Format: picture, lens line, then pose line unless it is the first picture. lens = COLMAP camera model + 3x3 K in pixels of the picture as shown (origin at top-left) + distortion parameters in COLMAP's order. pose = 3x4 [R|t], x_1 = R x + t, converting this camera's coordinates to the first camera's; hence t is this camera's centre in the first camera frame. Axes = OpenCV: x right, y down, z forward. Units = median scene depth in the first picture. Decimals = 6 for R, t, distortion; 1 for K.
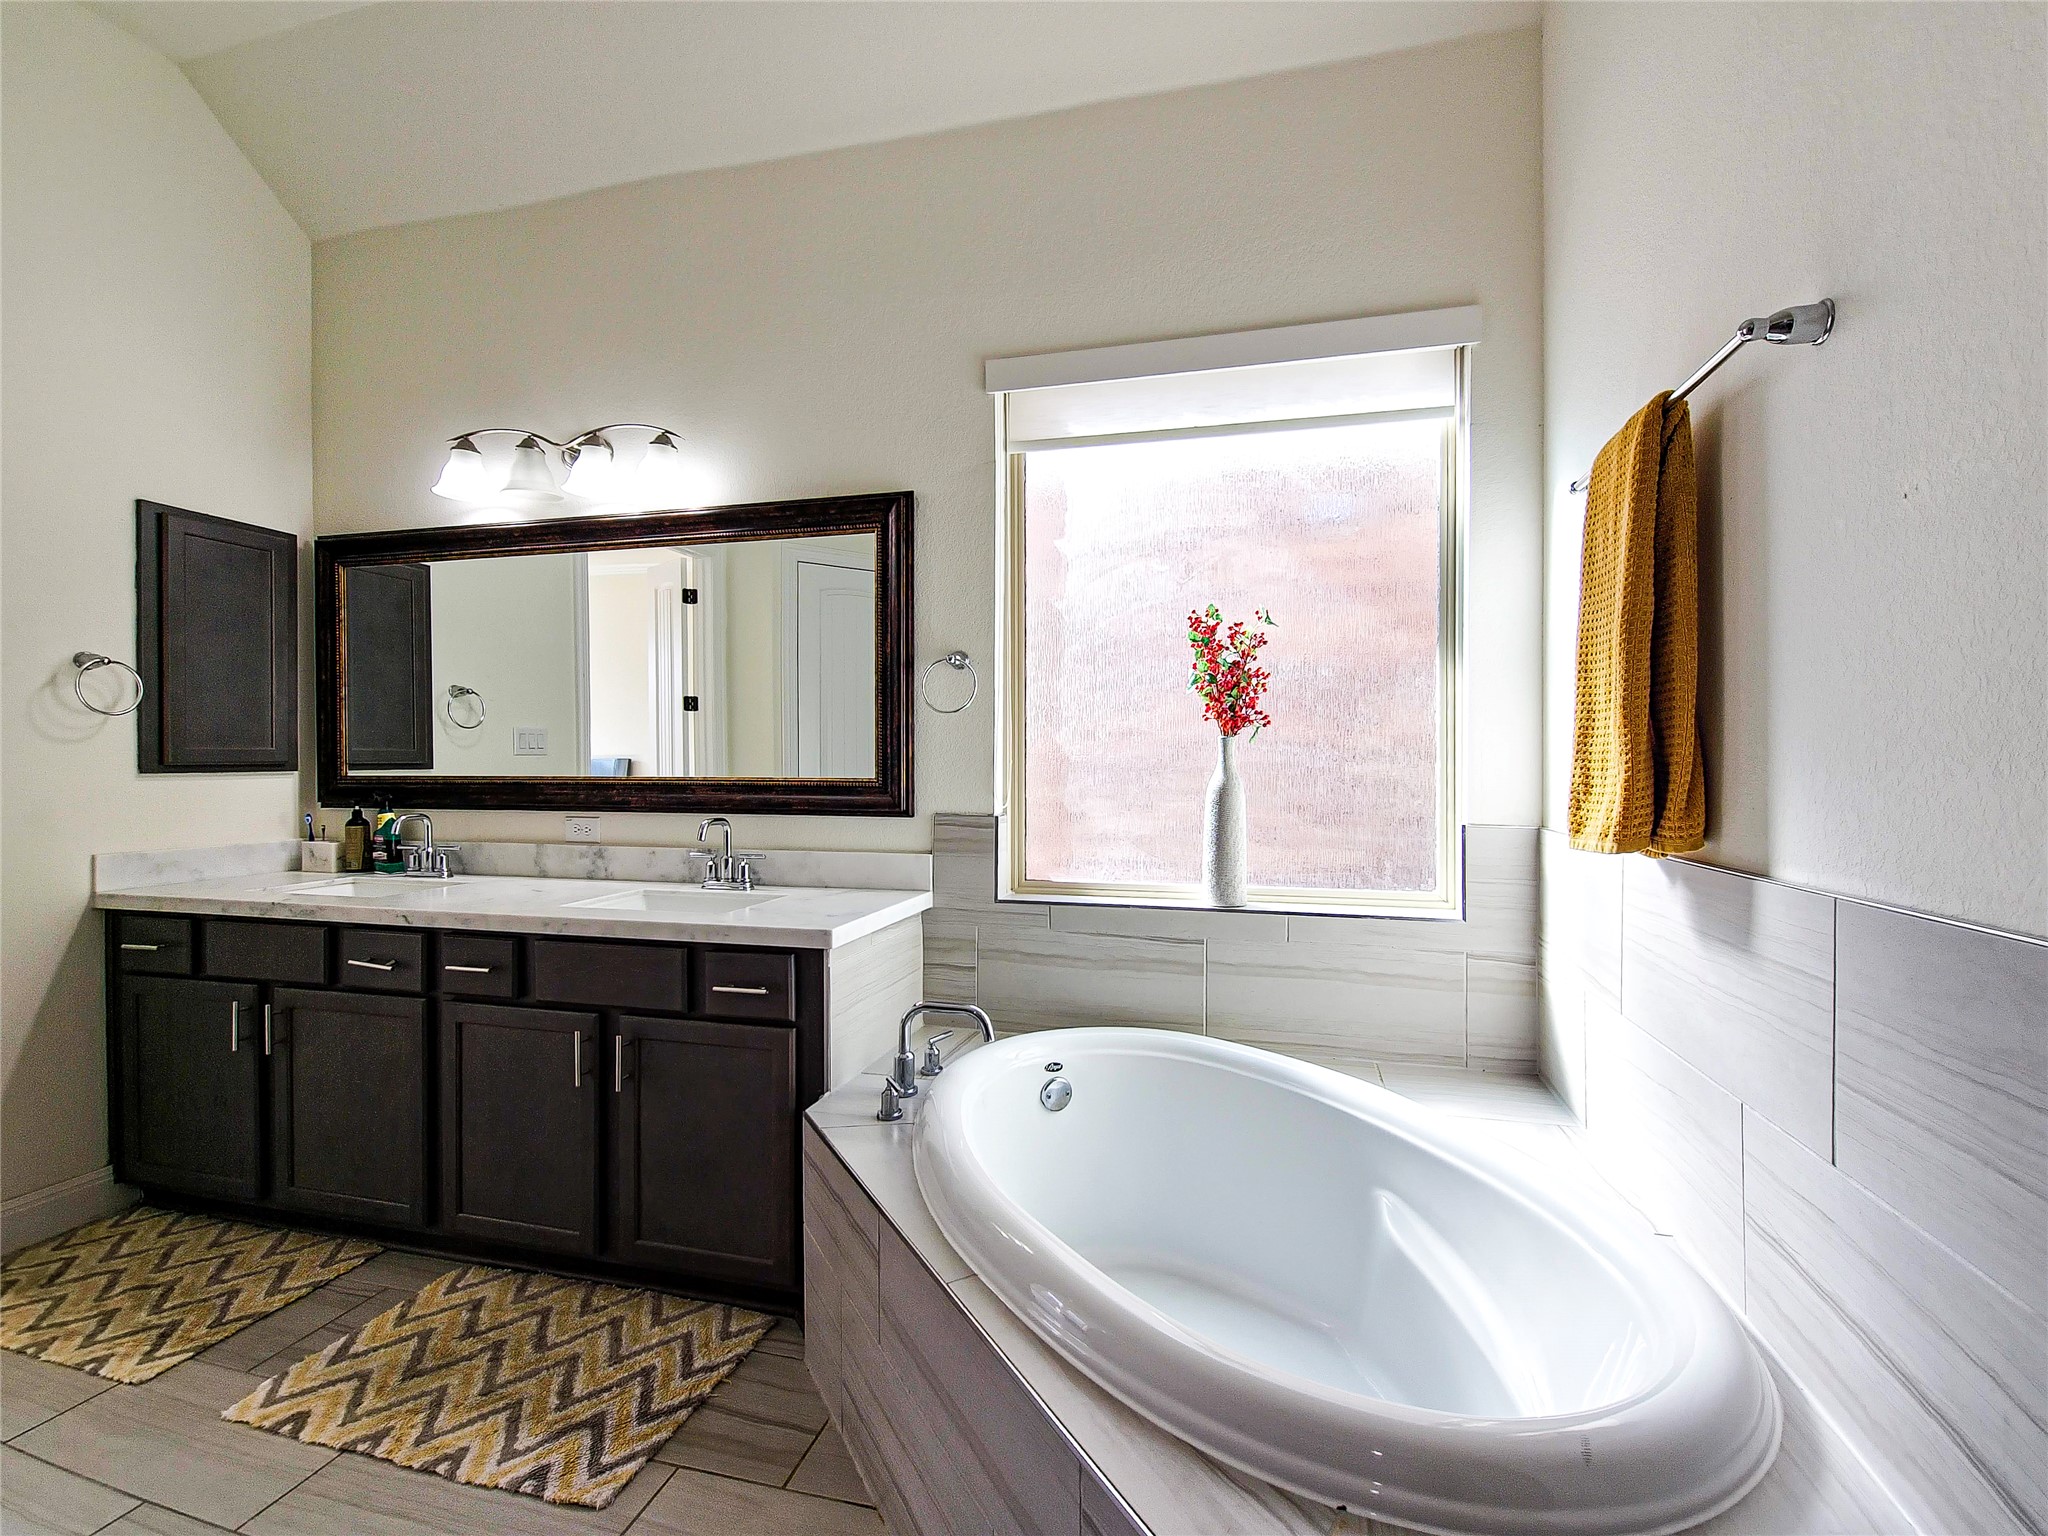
lens RADIAL K [[884.4, 0, 1114.9], [0, 884.4, 770.6], [0, 0, 1]] dist [-0.001940, -0.001265]
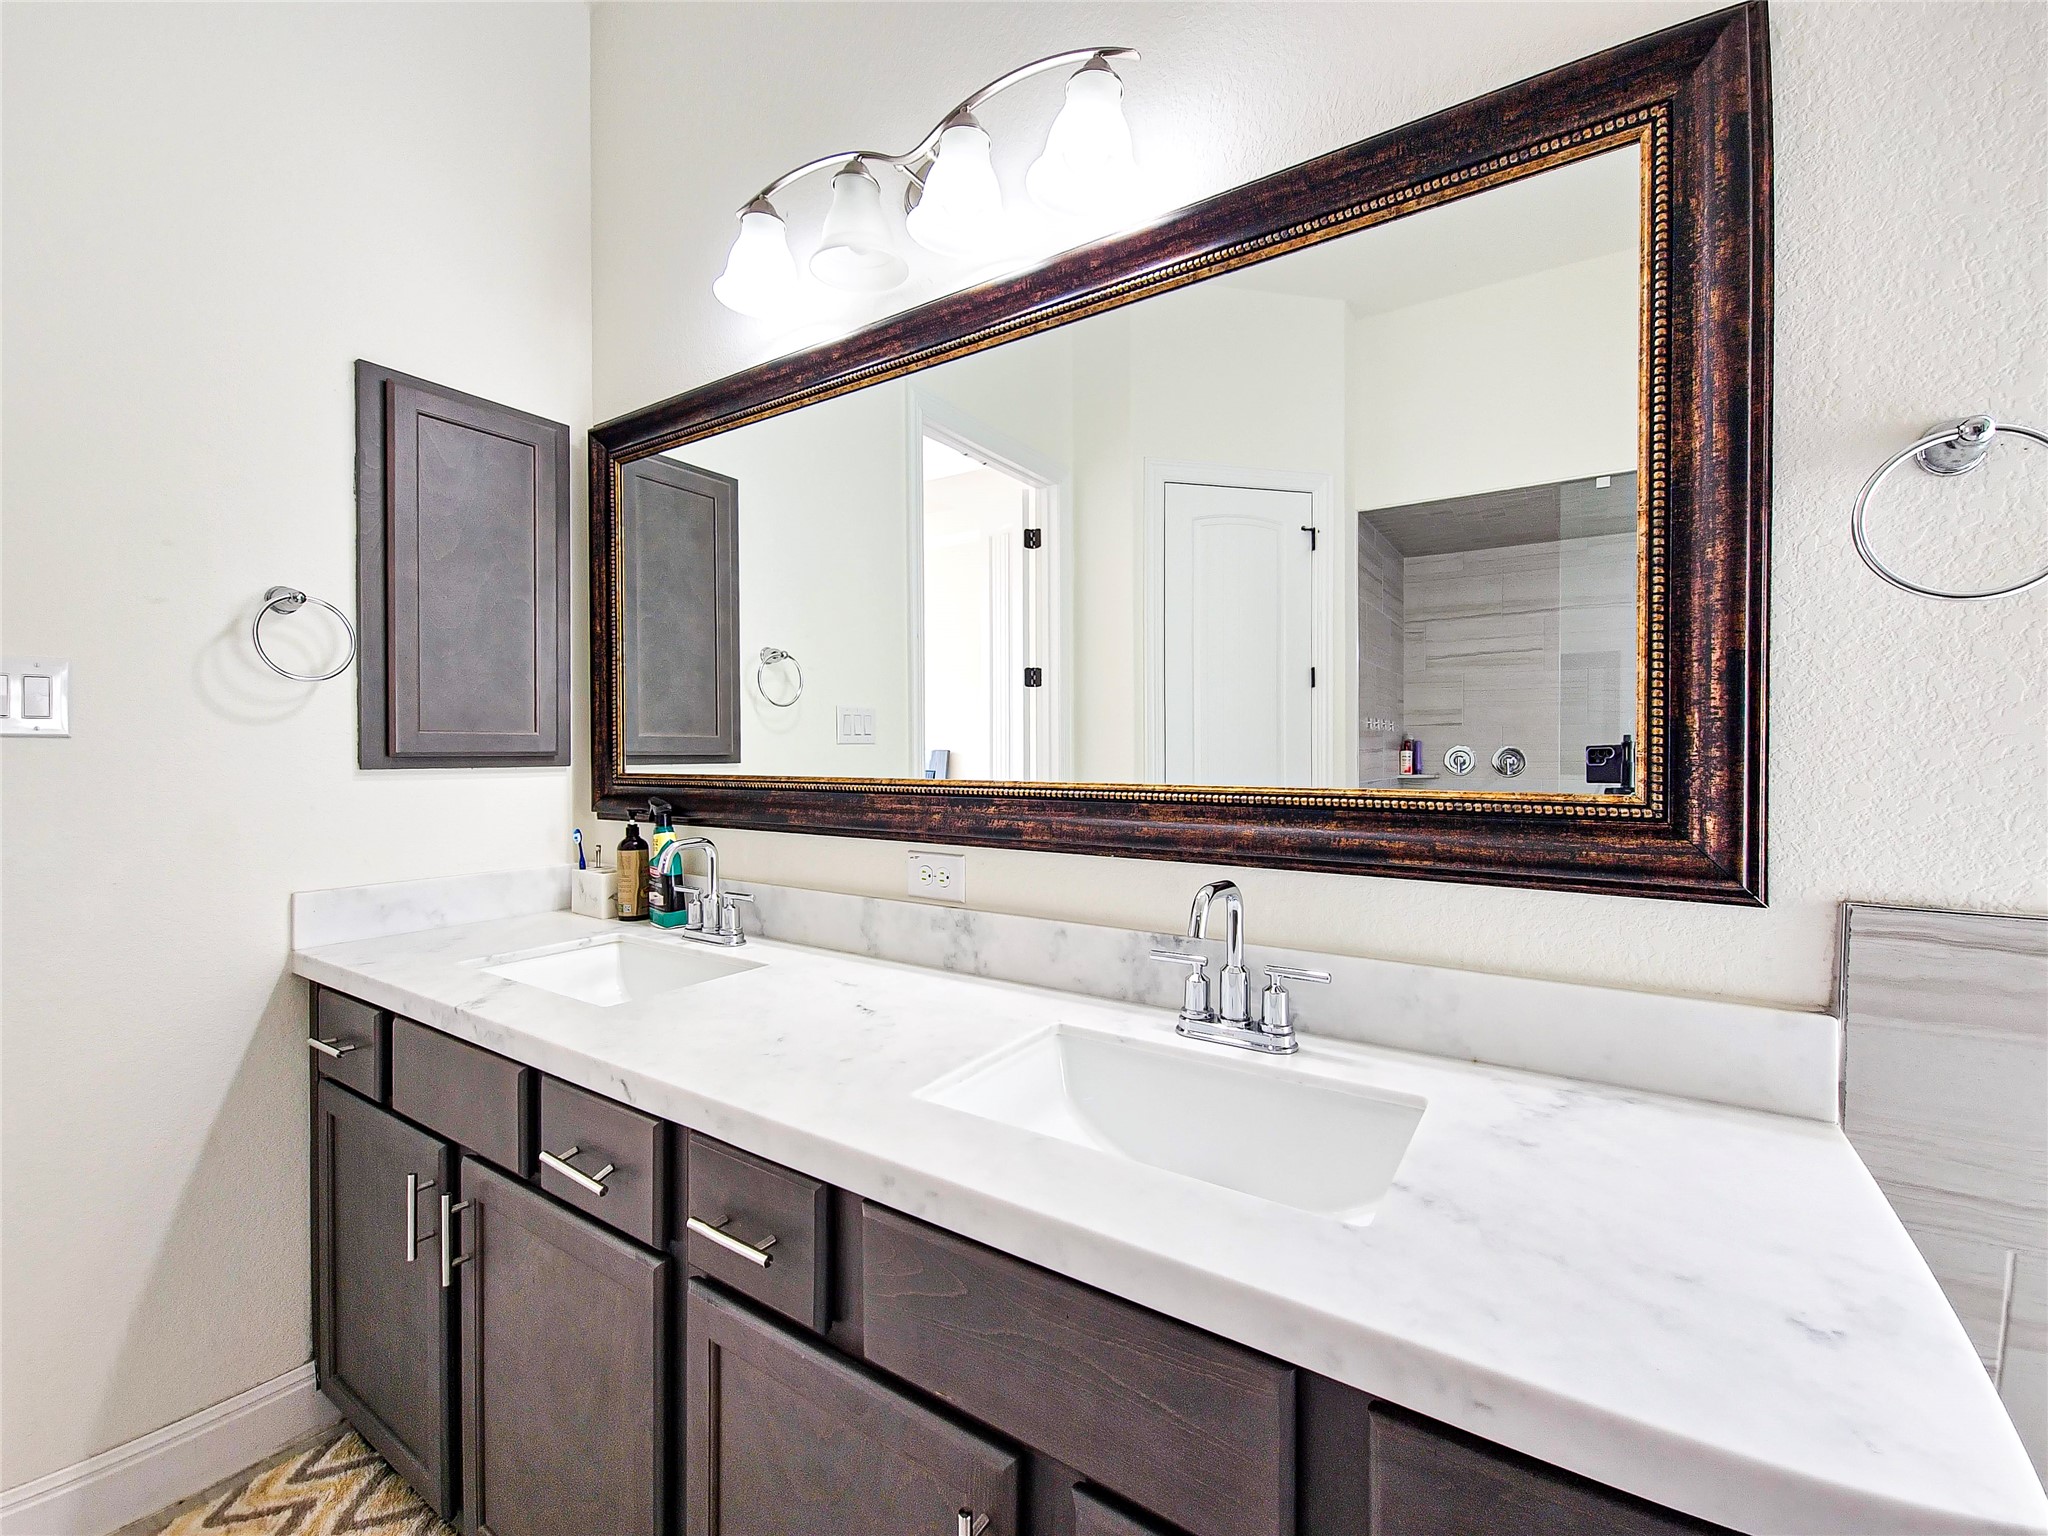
lens RADIAL K [[884.4, 0, 1019.4], [0, 884.4, 764.6], [0, 0, 1]] dist [-0.001940, -0.001265]
pose [[0.920203, 0.004580, -0.391414, -0.341972], [-0.003715, 0.999989, 0.002967, -0.004050], [0.391423, -0.001276, 0.920210, 0.517959]]
